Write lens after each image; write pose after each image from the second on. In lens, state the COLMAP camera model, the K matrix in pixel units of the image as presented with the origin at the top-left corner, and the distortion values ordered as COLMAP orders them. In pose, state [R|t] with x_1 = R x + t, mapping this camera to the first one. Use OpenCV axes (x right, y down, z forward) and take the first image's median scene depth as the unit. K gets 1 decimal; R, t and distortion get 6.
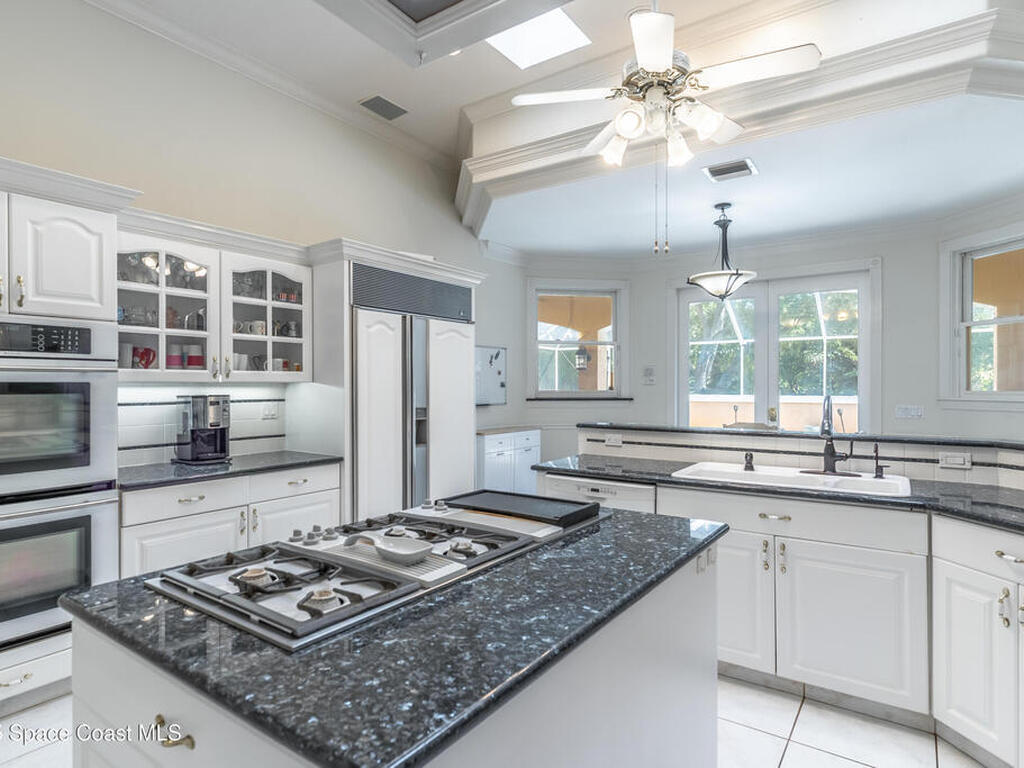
lens RADIAL K [[553.5, 0, 512.2], [0, 553.5, 383.6], [0, 0, 1]] dist [0.003258, 0.000285]
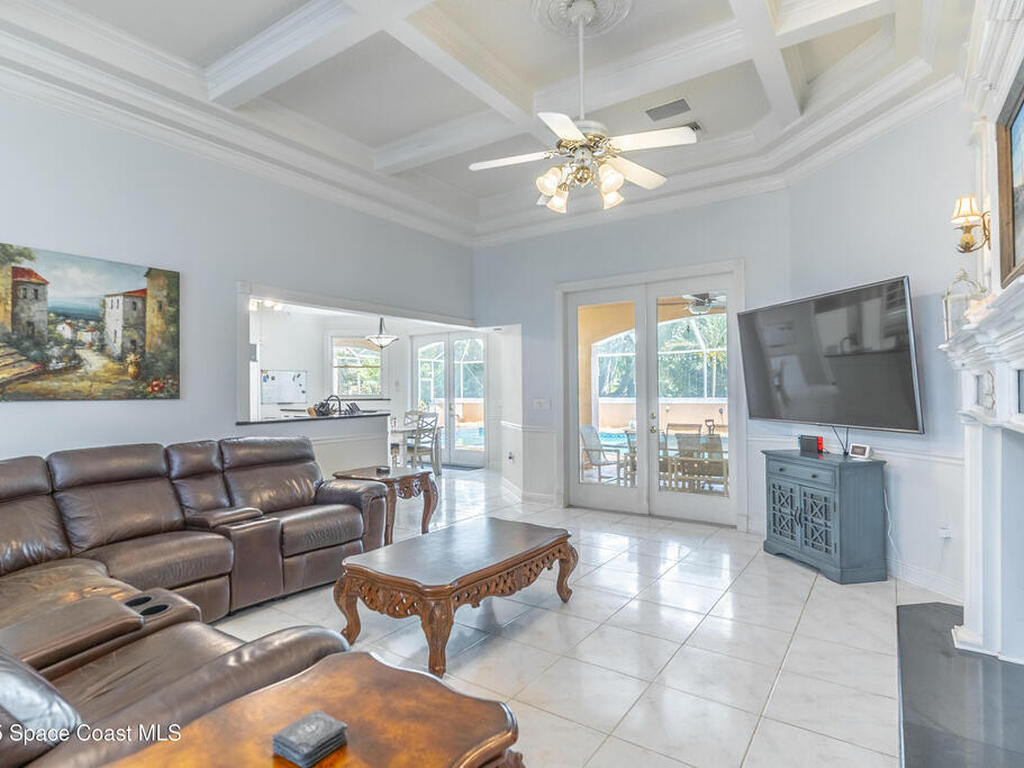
lens RADIAL K [[553.5, 0, 515.9], [0, 553.5, 383.4], [0, 0, 1]] dist [0.003258, 0.000285]
pose [[0.999272, -0.010583, 0.036658, 1.054750], [0.010982, 0.999883, -0.010681, 0.001960], [-0.036540, 0.011076, 0.999271, -1.393659]]
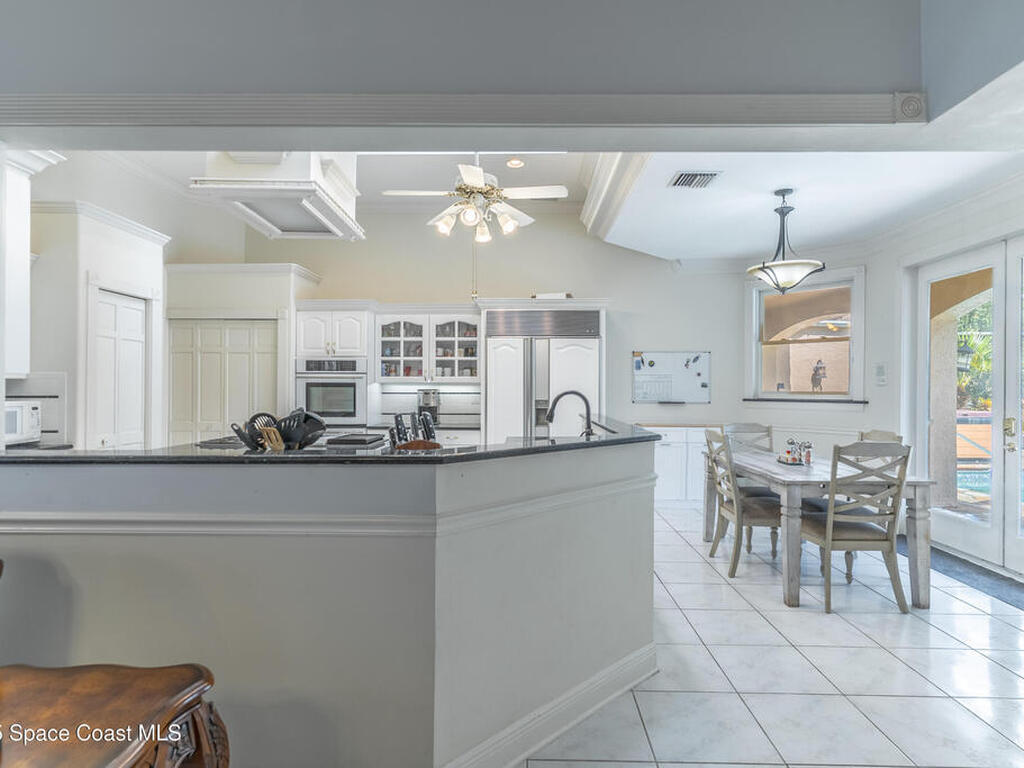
lens RADIAL K [[553.5, 0, 520.5], [0, 553.5, 387.5], [0, 0, 1]] dist [0.003258, 0.000285]
pose [[0.582827, 0.000955, -0.812596, 1.169574], [-0.002302, 0.999997, -0.000476, 0.013464], [0.812593, 0.002148, 0.582828, 0.123702]]
